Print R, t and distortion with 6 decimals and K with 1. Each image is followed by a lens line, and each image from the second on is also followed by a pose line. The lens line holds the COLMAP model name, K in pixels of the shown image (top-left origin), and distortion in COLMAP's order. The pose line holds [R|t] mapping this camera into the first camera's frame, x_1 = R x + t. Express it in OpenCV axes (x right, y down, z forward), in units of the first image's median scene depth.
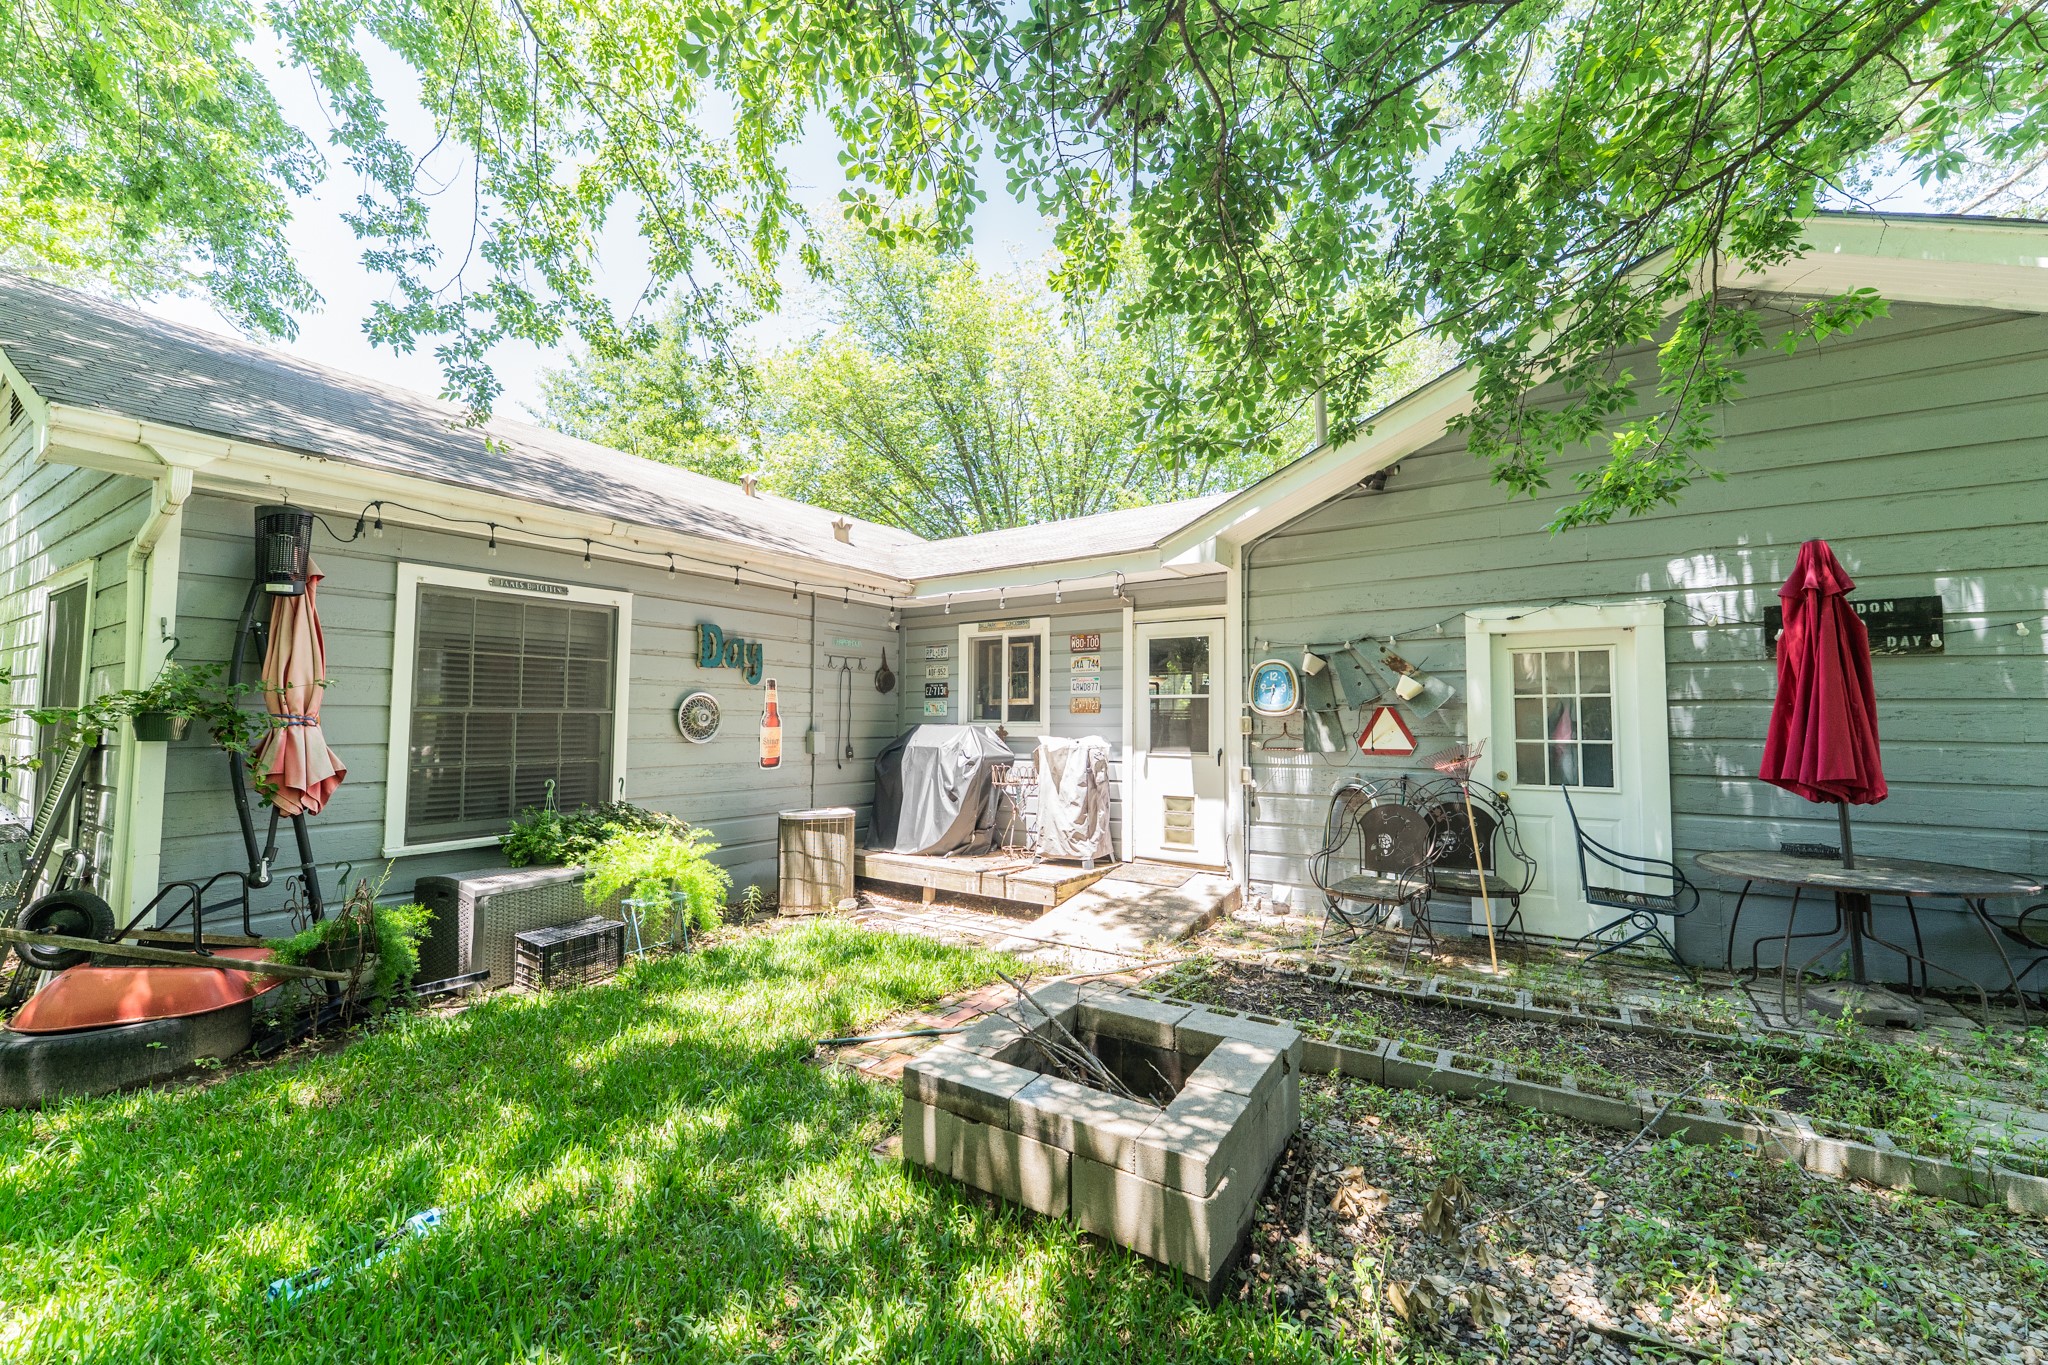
lens RADIAL K [[824.8, 0, 1010.6], [0, 824.8, 685.0], [0, 0, 1]] dist [0.001323, 0.000293]
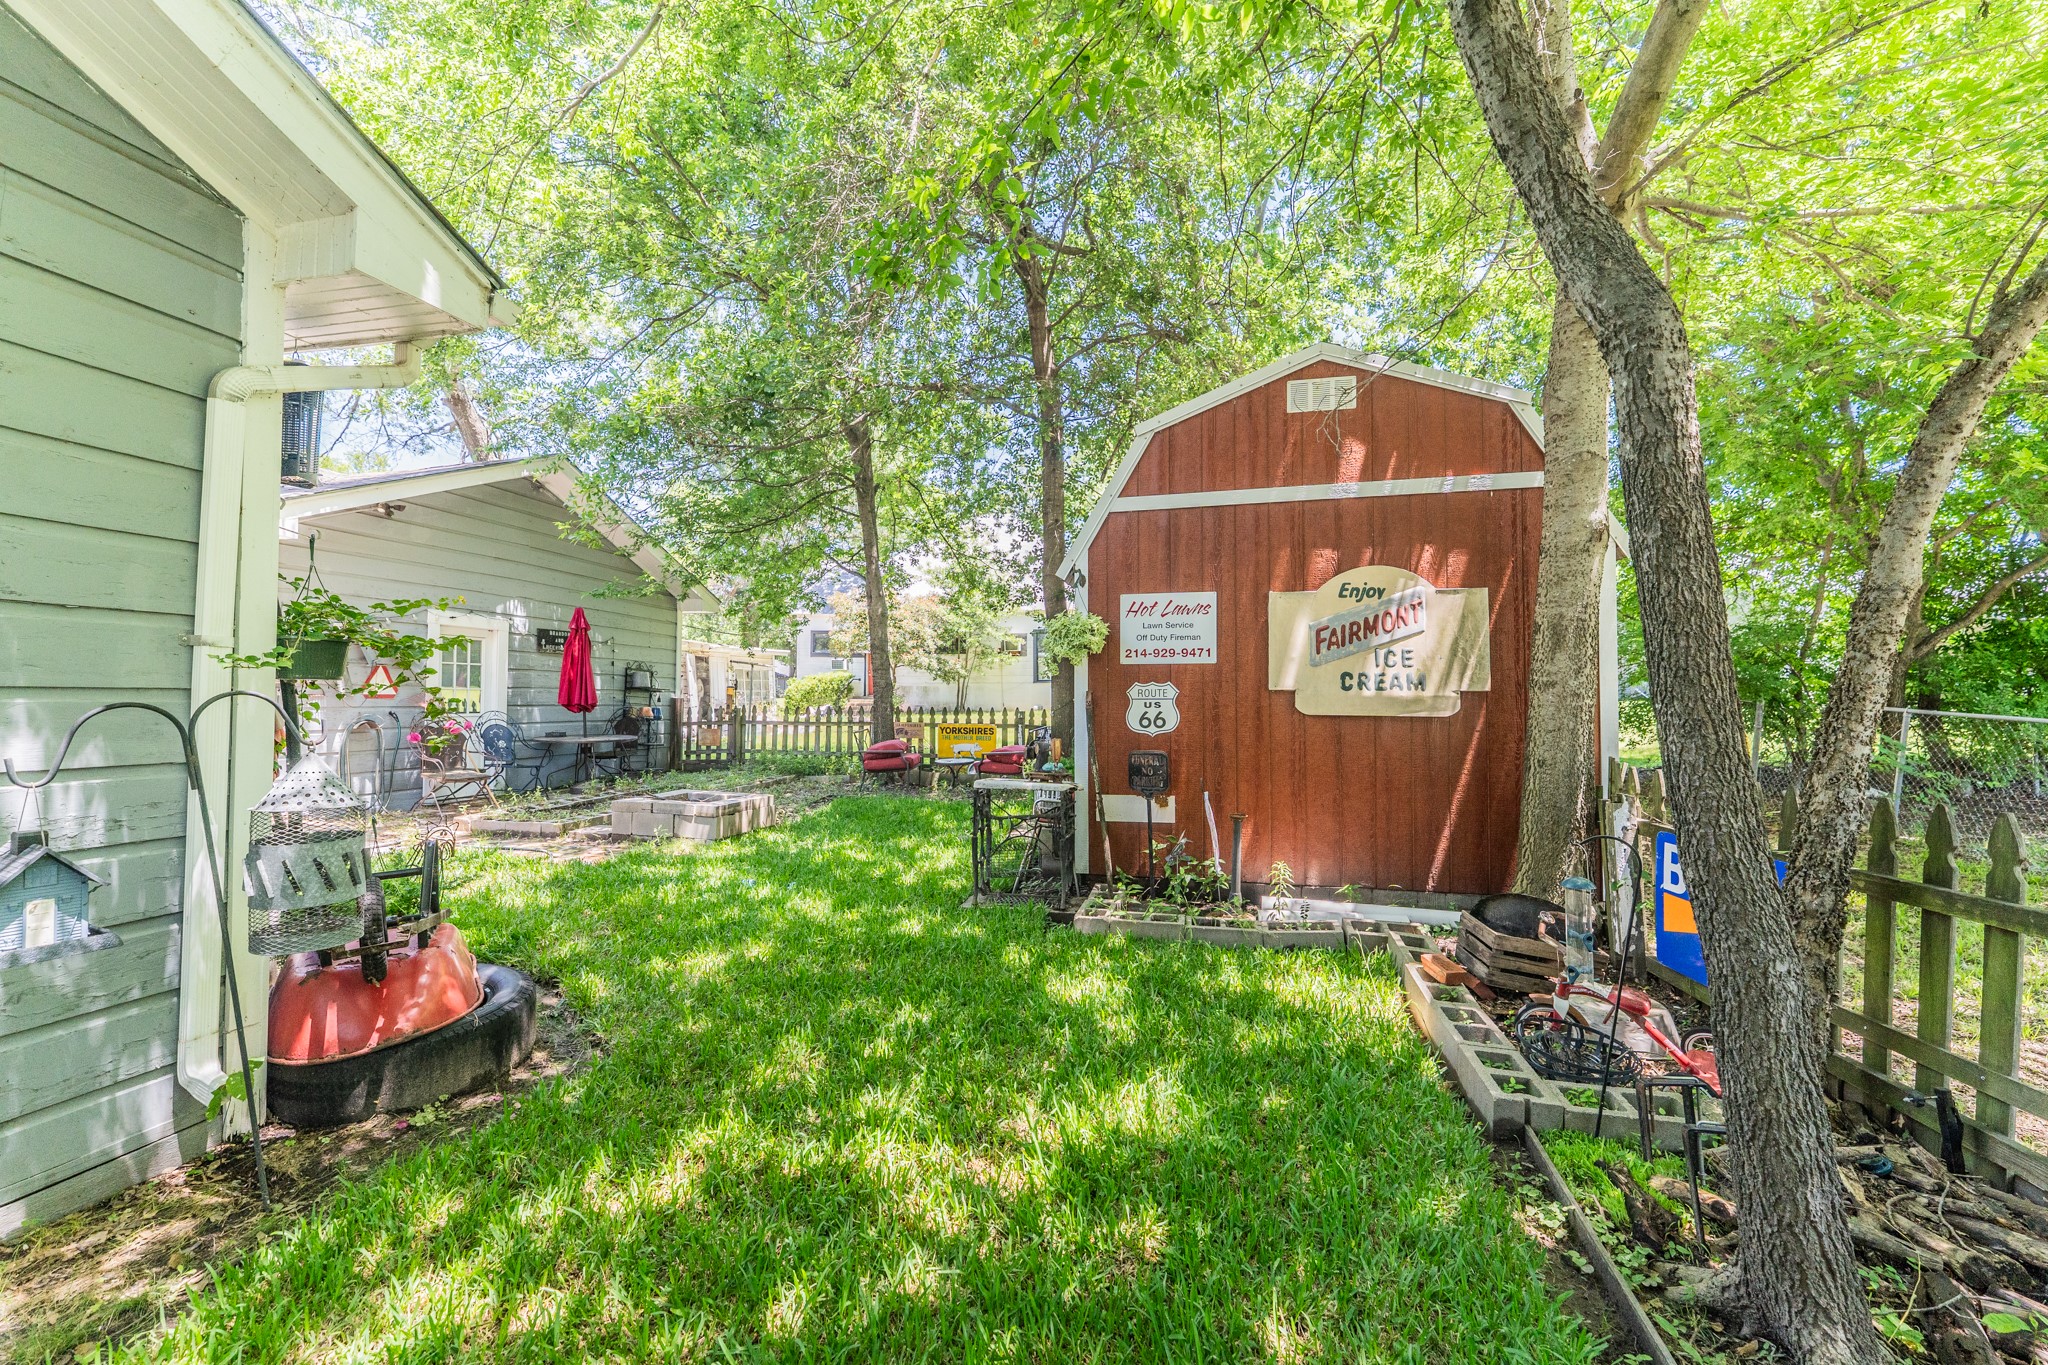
lens RADIAL K [[811.7, 0, 1006.6], [0, 811.7, 683.1], [0, 0, 1]] dist [0.000789, 0.000080]
pose [[-0.338899, 0.010451, 0.940765, -1.304397], [-0.056429, 0.997912, -0.031414, 0.041984], [-0.939129, -0.063733, -0.337602, 0.458947]]
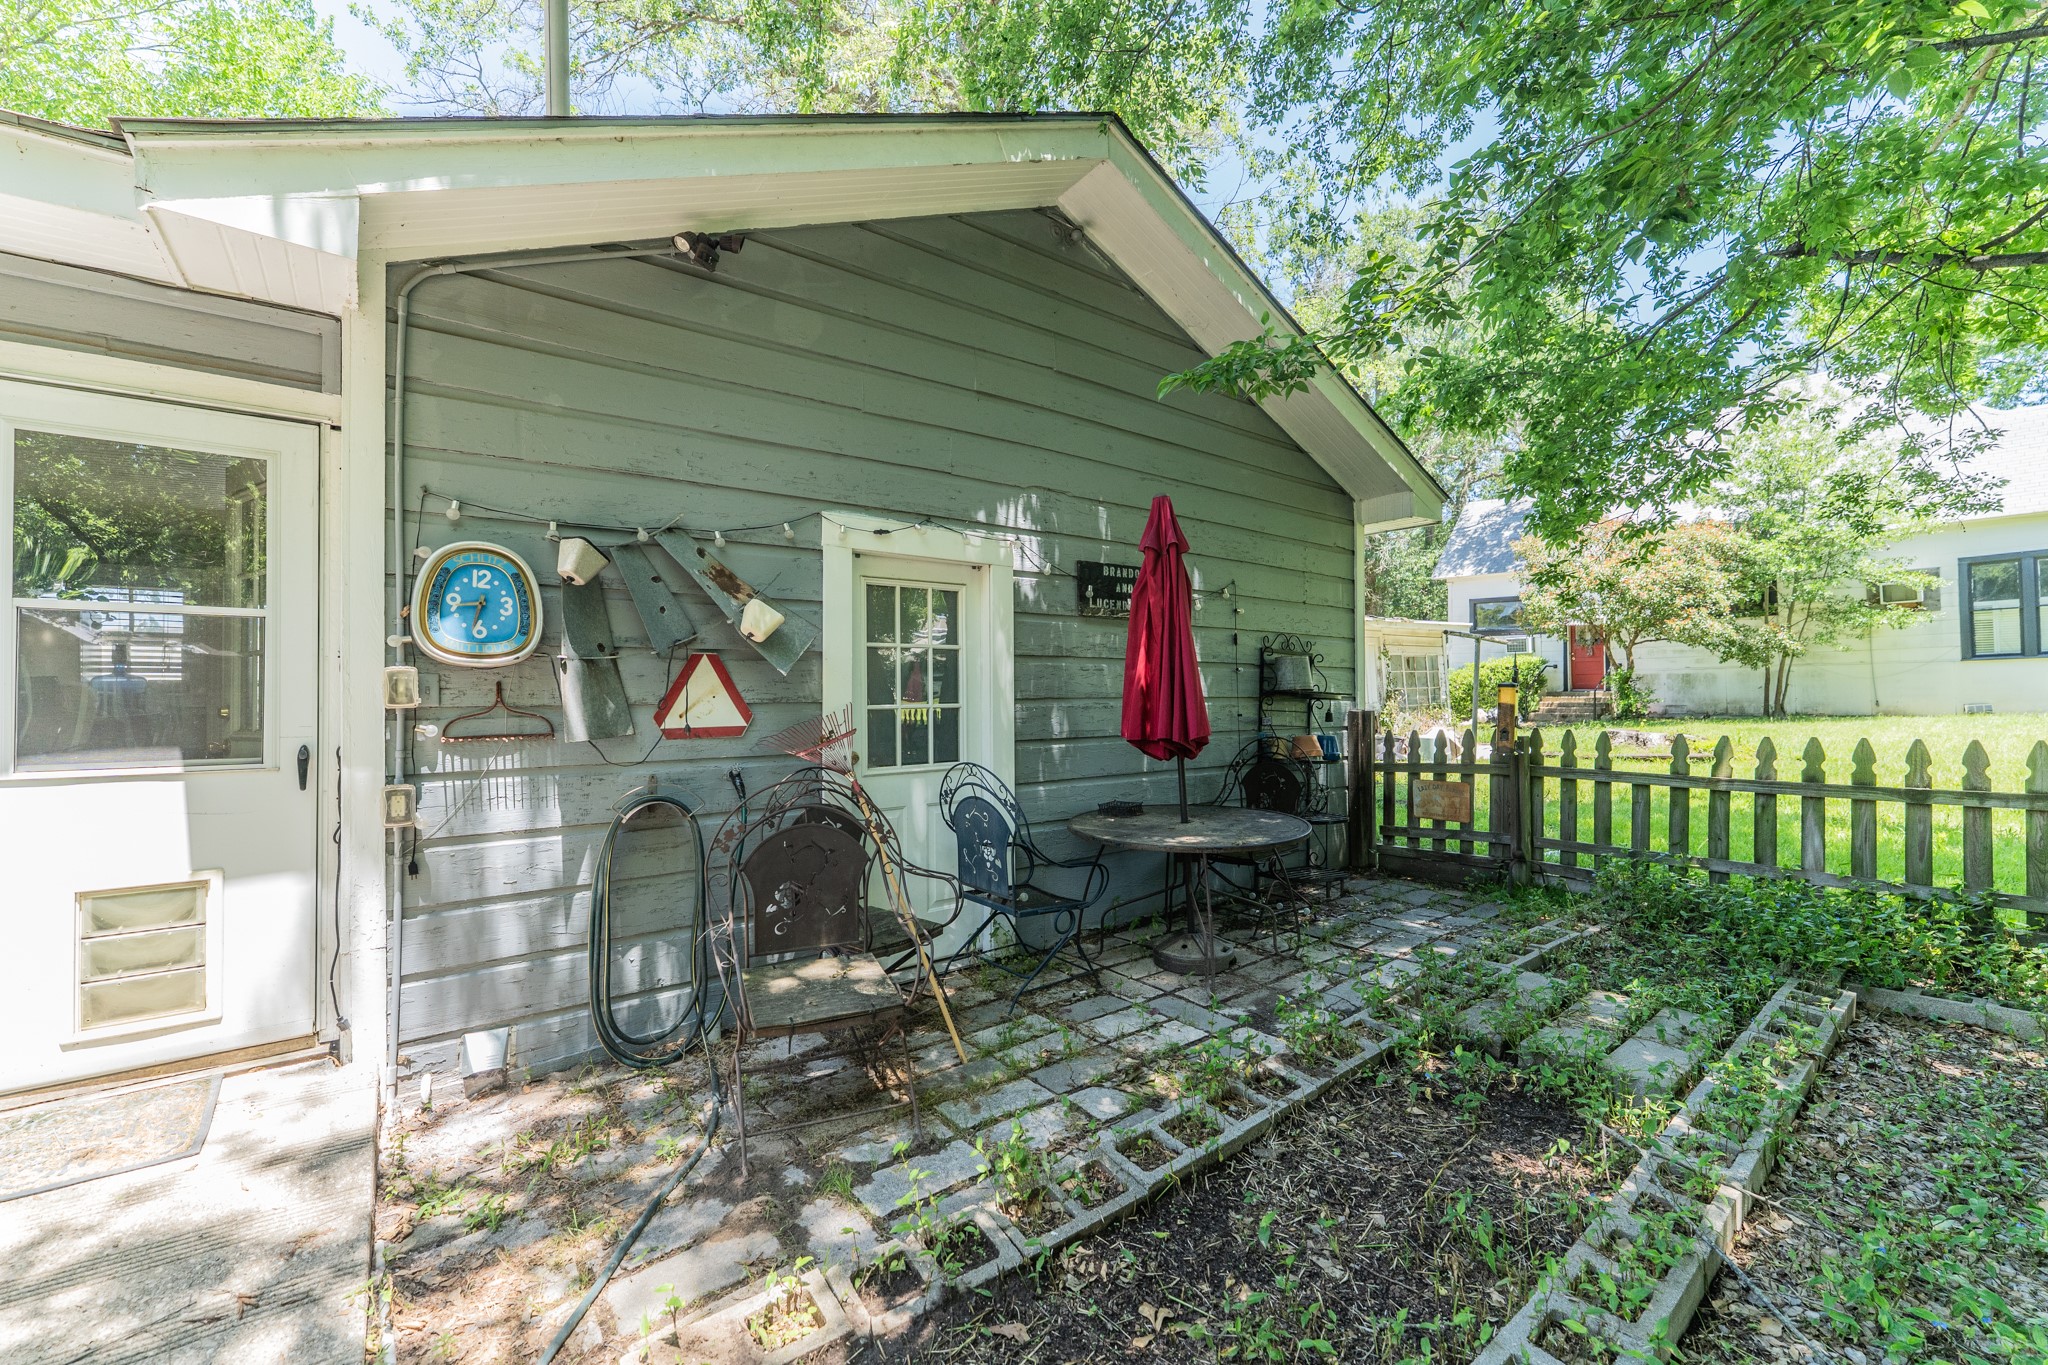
lens RADIAL K [[824.8, 0, 1010.6], [0, 824.8, 685.0], [0, 0, 1]] dist [0.001323, 0.000293]
pose [[0.327968, 0.001978, 0.944687, -0.015841], [-0.036568, 0.999275, 0.010603, 0.035552], [-0.943981, -0.038023, 0.327803, 0.633411]]
